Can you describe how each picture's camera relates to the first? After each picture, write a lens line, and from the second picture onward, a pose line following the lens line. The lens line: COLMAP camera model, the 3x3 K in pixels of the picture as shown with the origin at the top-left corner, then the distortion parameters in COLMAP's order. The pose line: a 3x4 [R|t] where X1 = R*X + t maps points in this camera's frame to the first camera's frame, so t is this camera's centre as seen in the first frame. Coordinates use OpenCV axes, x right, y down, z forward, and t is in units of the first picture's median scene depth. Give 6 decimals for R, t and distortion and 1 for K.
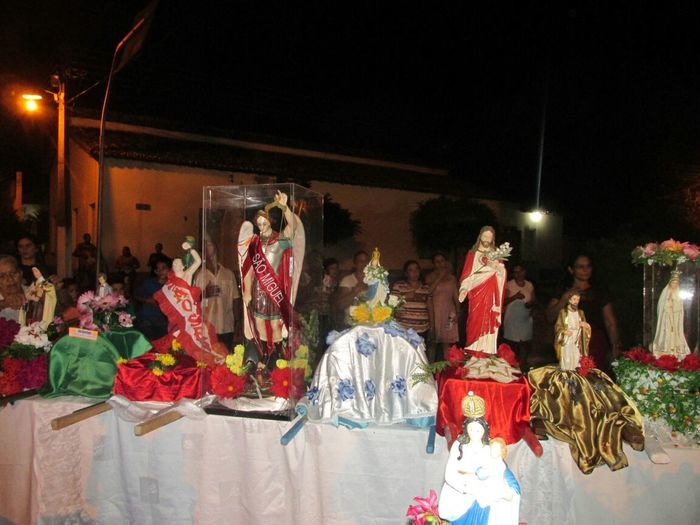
lens RADIAL K [[569.0, 0, 337.8], [0, 569.0, 259.5], [0, 0, 1]] dist [0.001580, -0.001409]
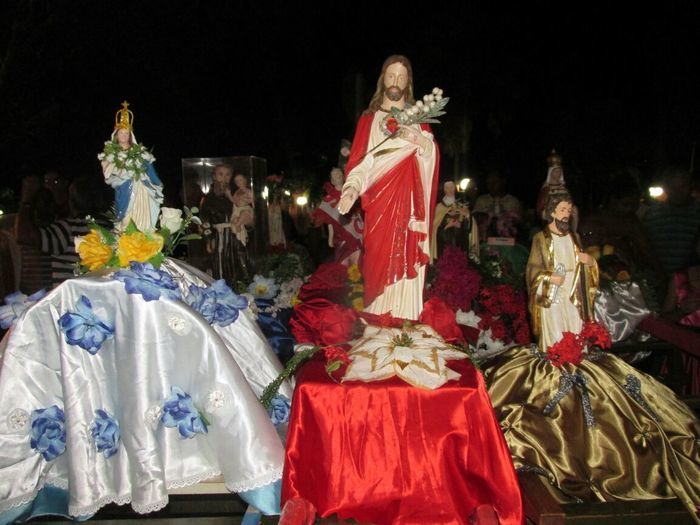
lens RADIAL K [[587.9, 0, 350.0], [0, 587.9, 262.5], [0, 0, 1]] dist [-0.190823, 0.000667]
pose [[0.998446, -0.051450, 0.021391, 0.209116], [0.048407, 0.991063, 0.124299, 0.053144], [-0.027595, -0.123070, 0.992014, 0.509212]]
